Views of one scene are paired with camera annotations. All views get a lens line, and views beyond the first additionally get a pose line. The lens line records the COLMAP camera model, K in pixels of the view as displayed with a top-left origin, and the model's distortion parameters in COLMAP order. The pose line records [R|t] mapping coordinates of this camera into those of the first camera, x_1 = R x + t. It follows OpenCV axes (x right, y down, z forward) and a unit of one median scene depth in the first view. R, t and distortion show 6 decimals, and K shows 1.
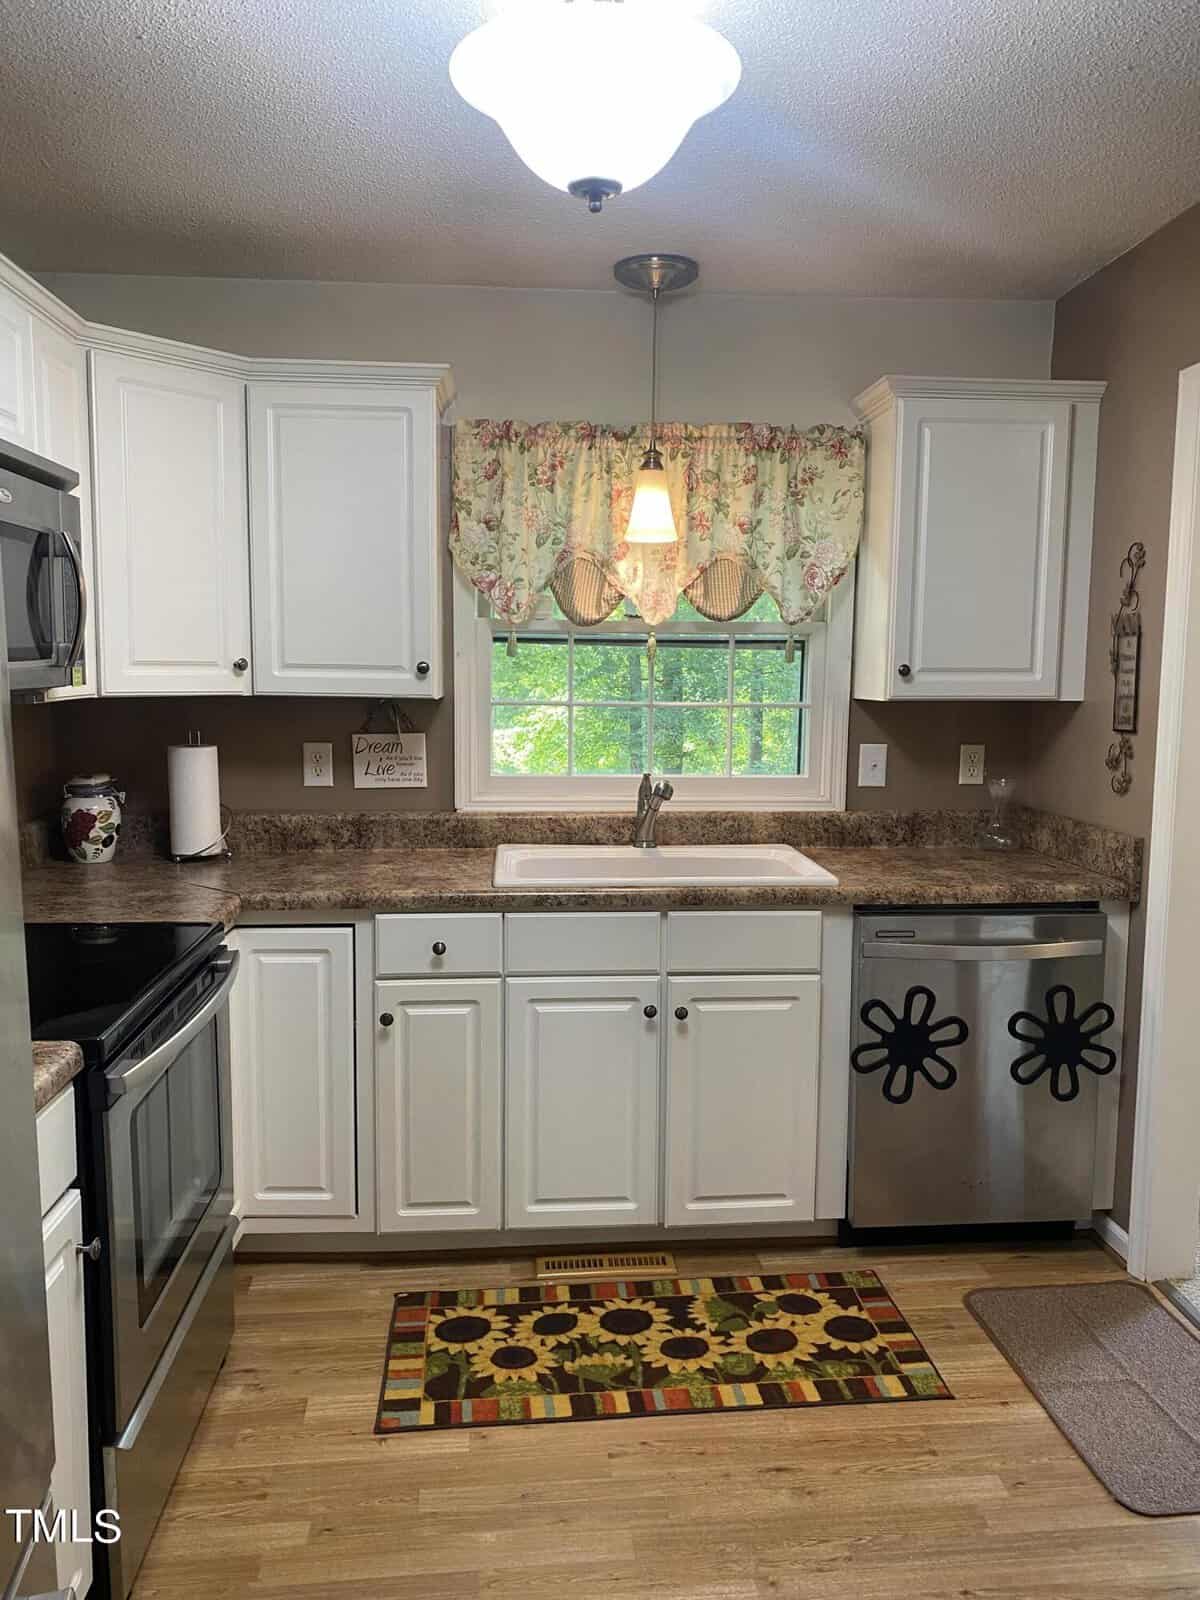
lens RADIAL K [[1200.7, 0, 611.8], [0, 1200.7, 797.2], [0, 0, 1]] dist [-0.006633, -0.000834]
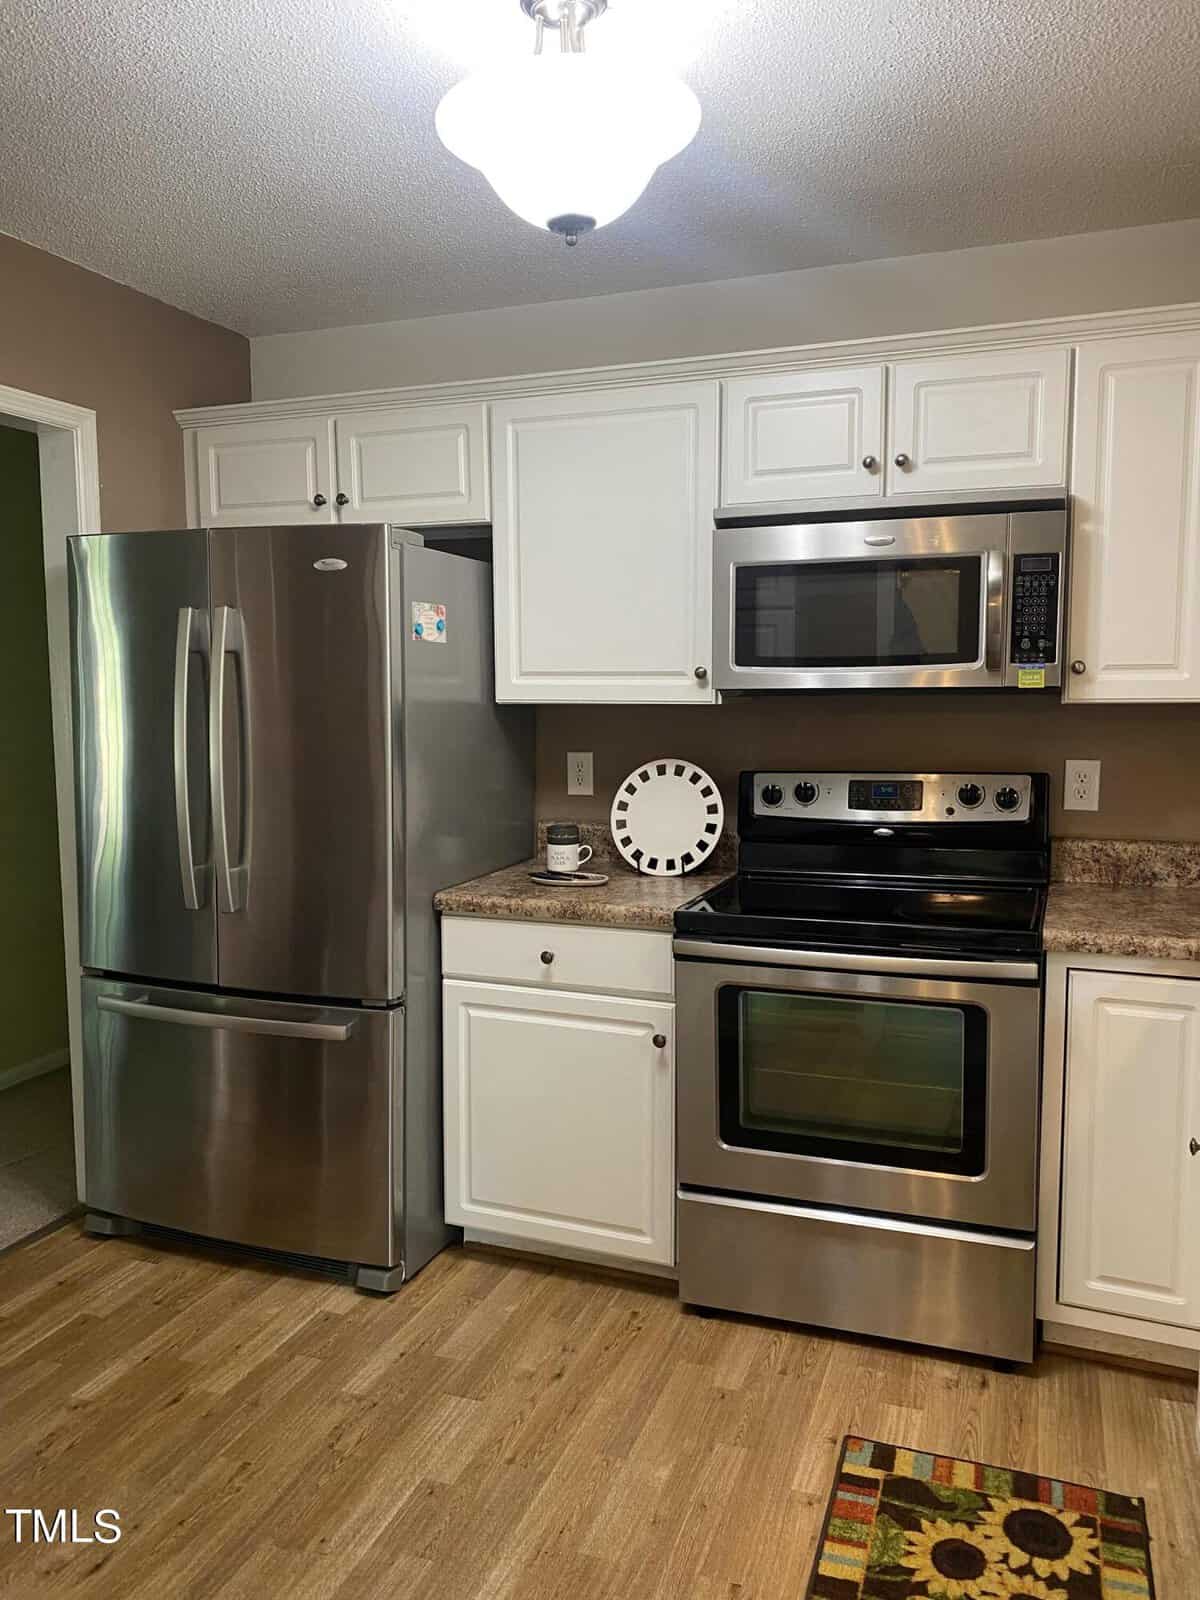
lens RADIAL K [[1200.7, 0, 607.8], [0, 1200.7, 799.9], [0, 0, 1]] dist [-0.006633, -0.000834]
pose [[-0.425438, 0.082802, -0.901191, 0.708176], [-0.096787, 0.985931, 0.136280, -0.106978], [0.899797, 0.145202, -0.411439, 1.097365]]
